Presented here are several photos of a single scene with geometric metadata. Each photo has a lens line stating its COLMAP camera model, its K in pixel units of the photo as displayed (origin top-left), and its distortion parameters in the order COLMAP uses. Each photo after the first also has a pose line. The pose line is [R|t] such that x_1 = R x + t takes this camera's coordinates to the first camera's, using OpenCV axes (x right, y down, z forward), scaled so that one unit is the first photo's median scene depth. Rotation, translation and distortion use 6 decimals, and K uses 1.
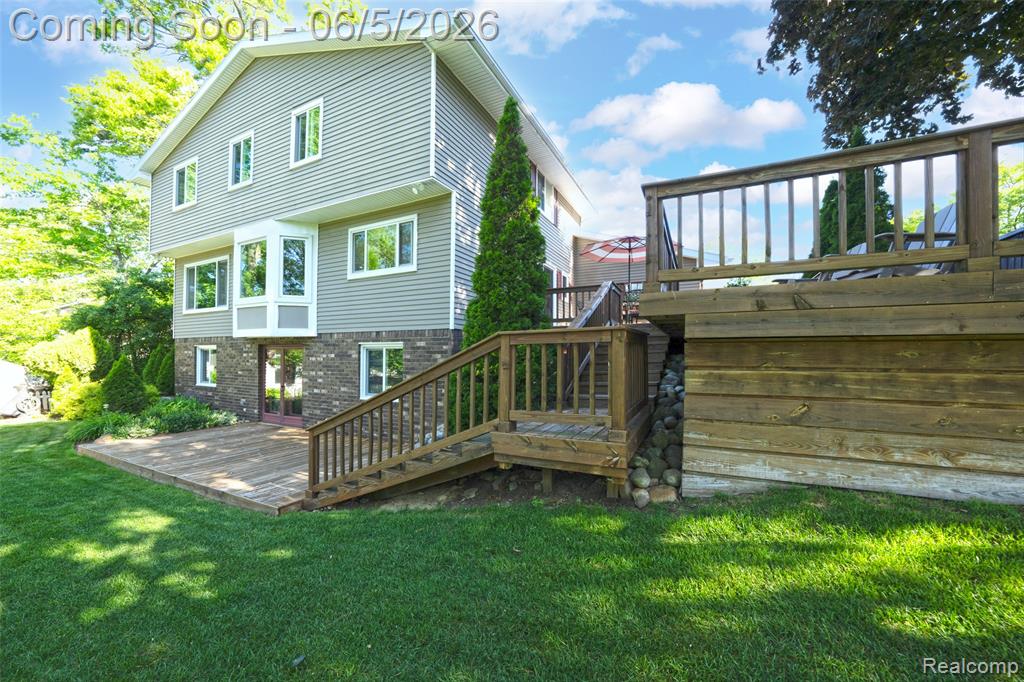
lens RADIAL K [[355.8, 0, 508.7], [0, 355.8, 343.0], [0, 0, 1]] dist [-0.000136, 0.000013]
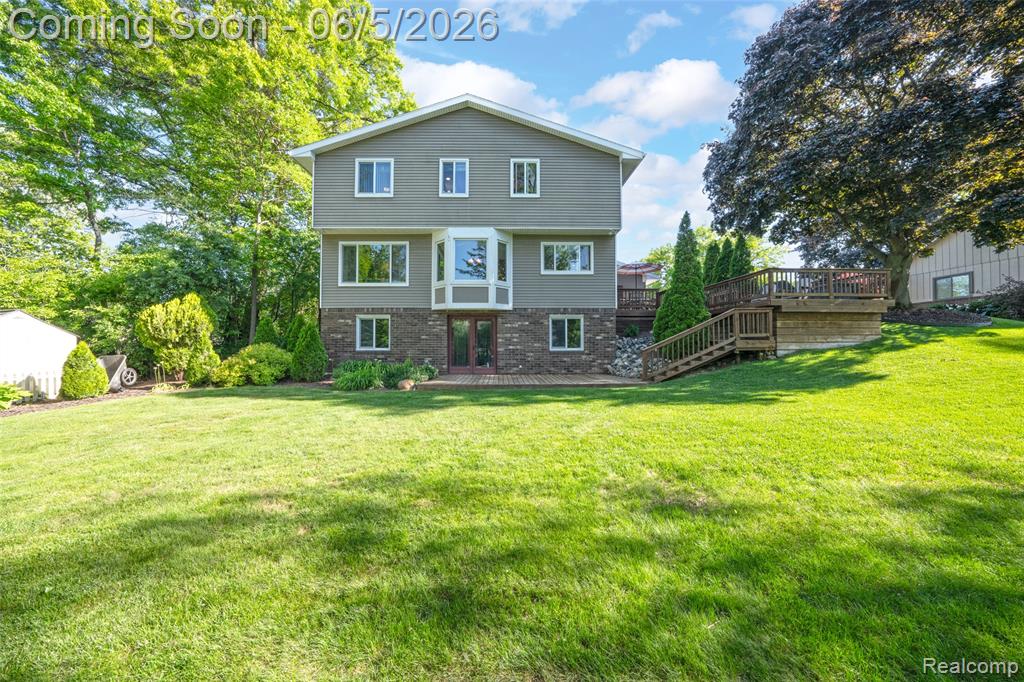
lens RADIAL K [[349.4, 0, 511.3], [0, 349.4, 325.0], [0, 0, 1]] dist [-0.000284, -0.000005]
pose [[0.869705, 0.006419, 0.493531, -1.300038], [-0.006148, 0.999979, -0.002172, 0.047407], [-0.493534, -0.001145, 0.869726, -0.268079]]
